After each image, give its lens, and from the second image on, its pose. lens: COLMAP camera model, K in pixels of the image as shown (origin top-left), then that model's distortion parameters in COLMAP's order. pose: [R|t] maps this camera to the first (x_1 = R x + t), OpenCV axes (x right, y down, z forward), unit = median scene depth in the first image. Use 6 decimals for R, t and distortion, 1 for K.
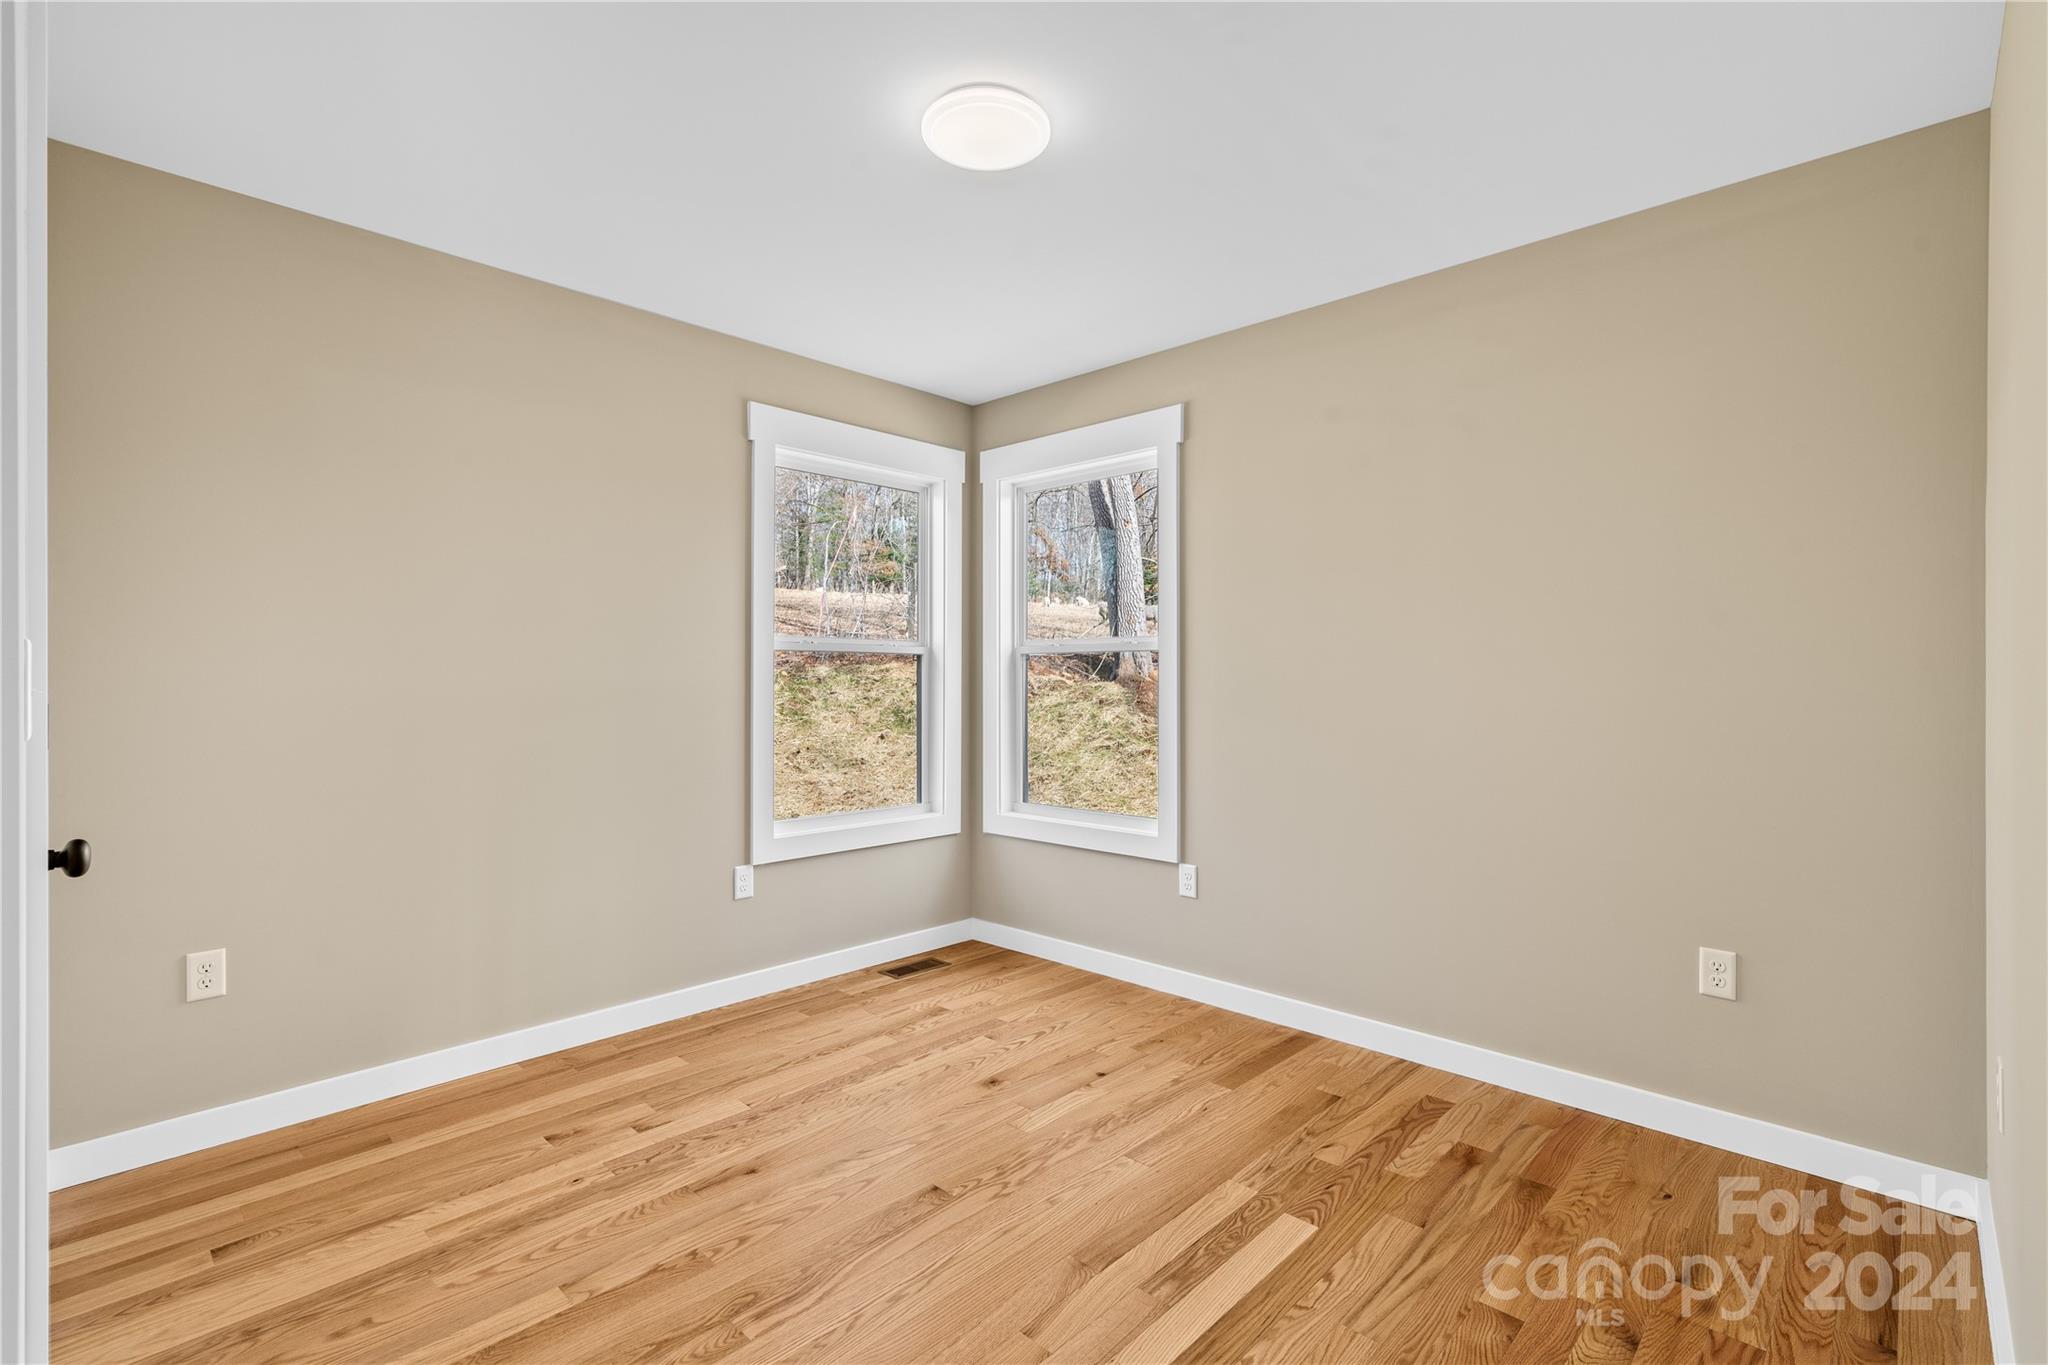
lens RADIAL K [[948.8, 0, 1031.6], [0, 948.8, 676.2], [0, 0, 1]] dist [0.001240, 0.000684]
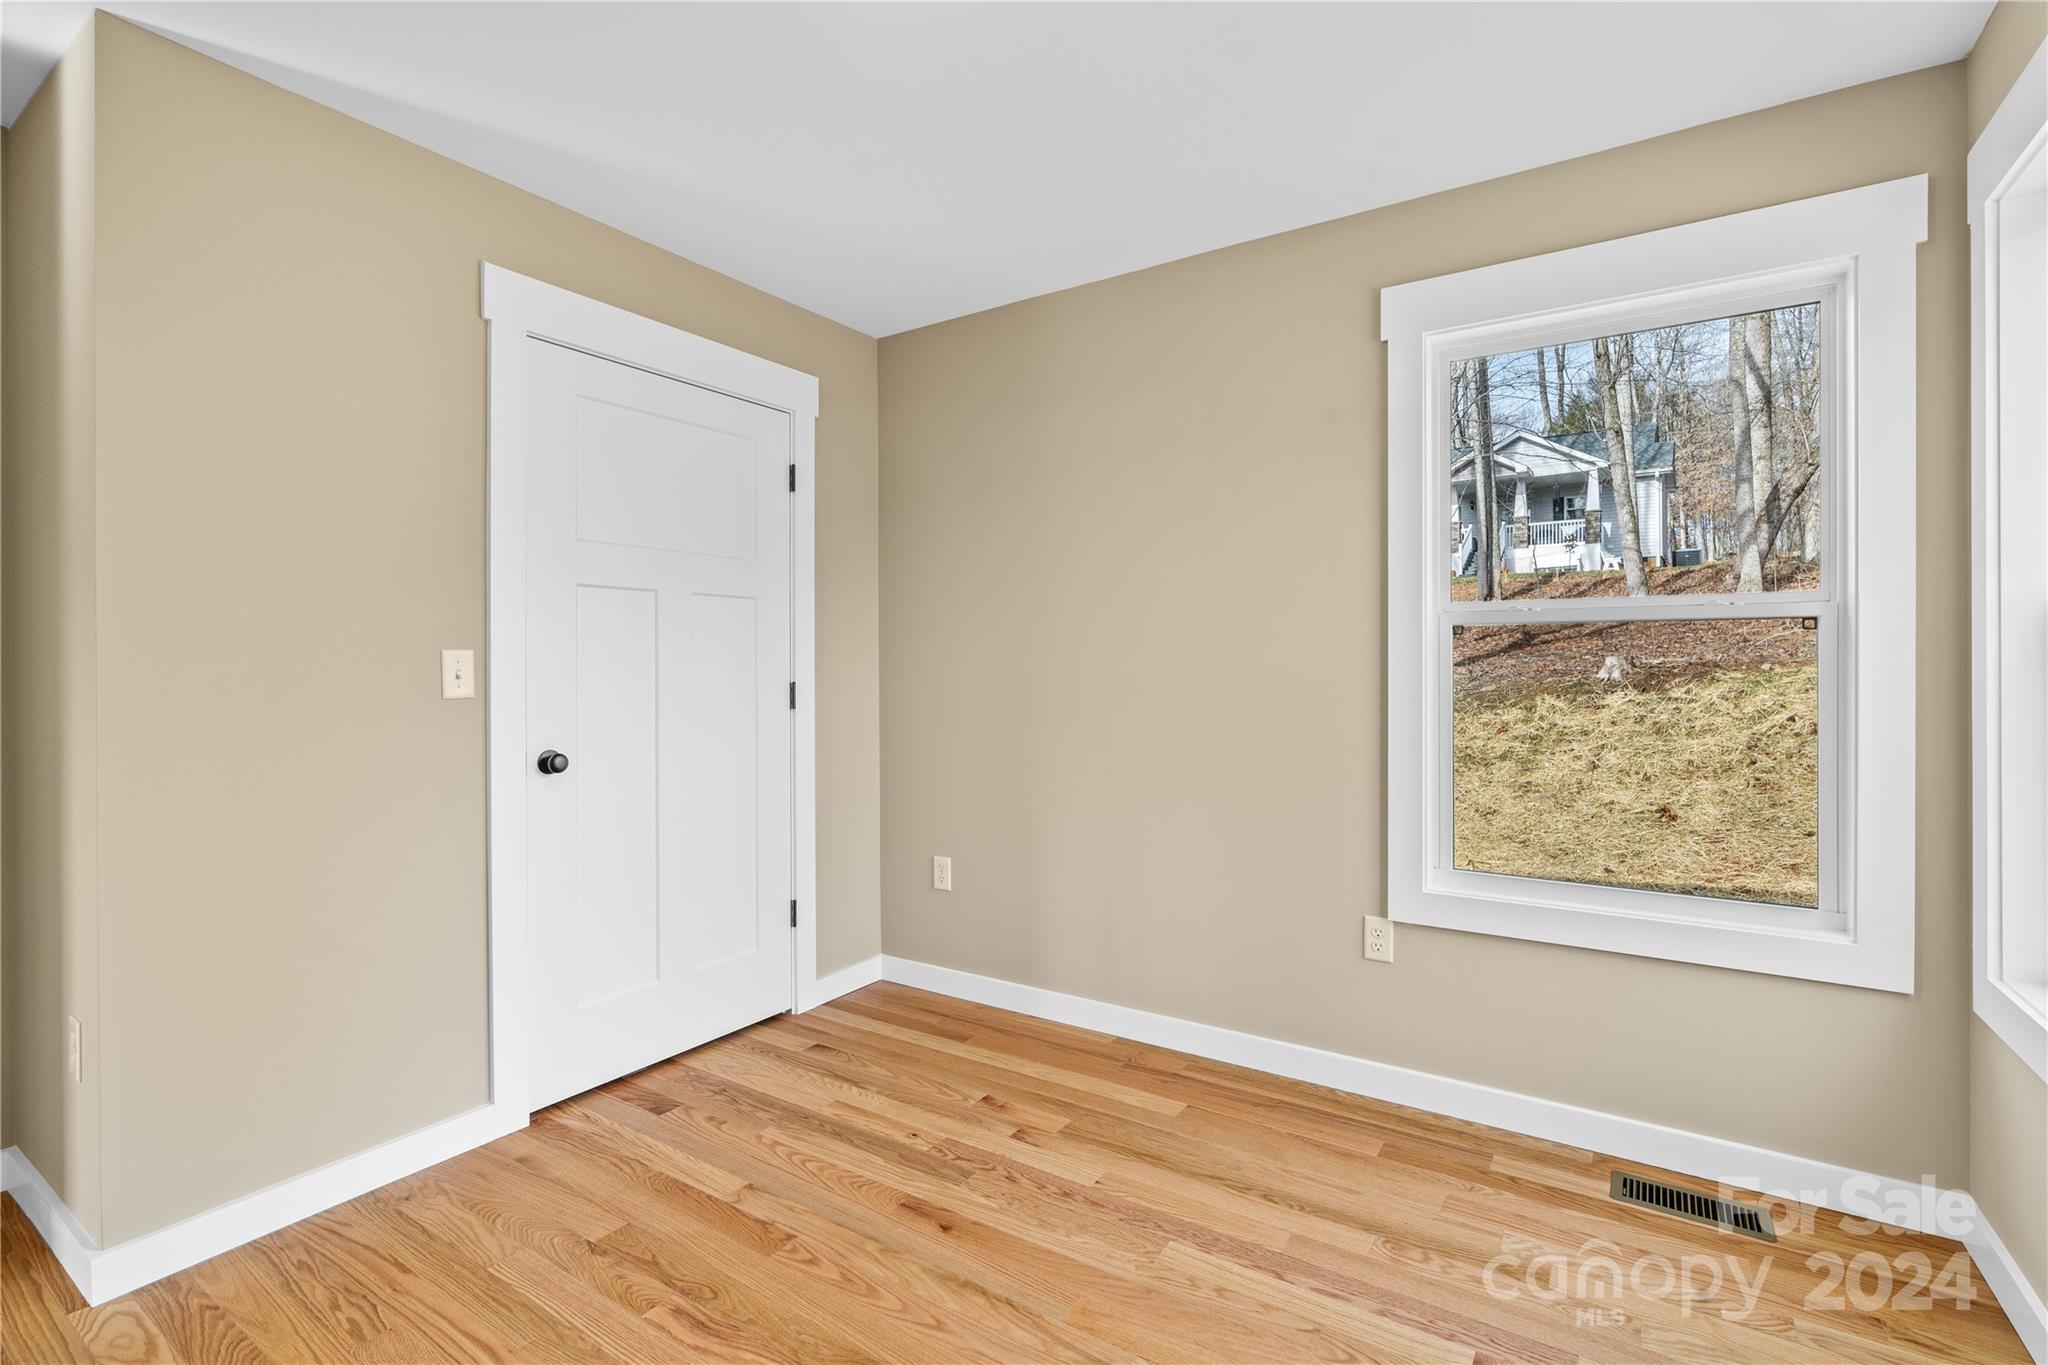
lens RADIAL K [[933.7, 0, 1032.0], [0, 933.7, 663.8], [0, 0, 1]] dist [-0.004999, 0.000280]
pose [[0.166373, -0.004368, -0.986053, 0.469538], [0.006683, 0.999972, -0.003302, 0.002165], [0.986040, -0.006040, 0.166398, 0.769925]]
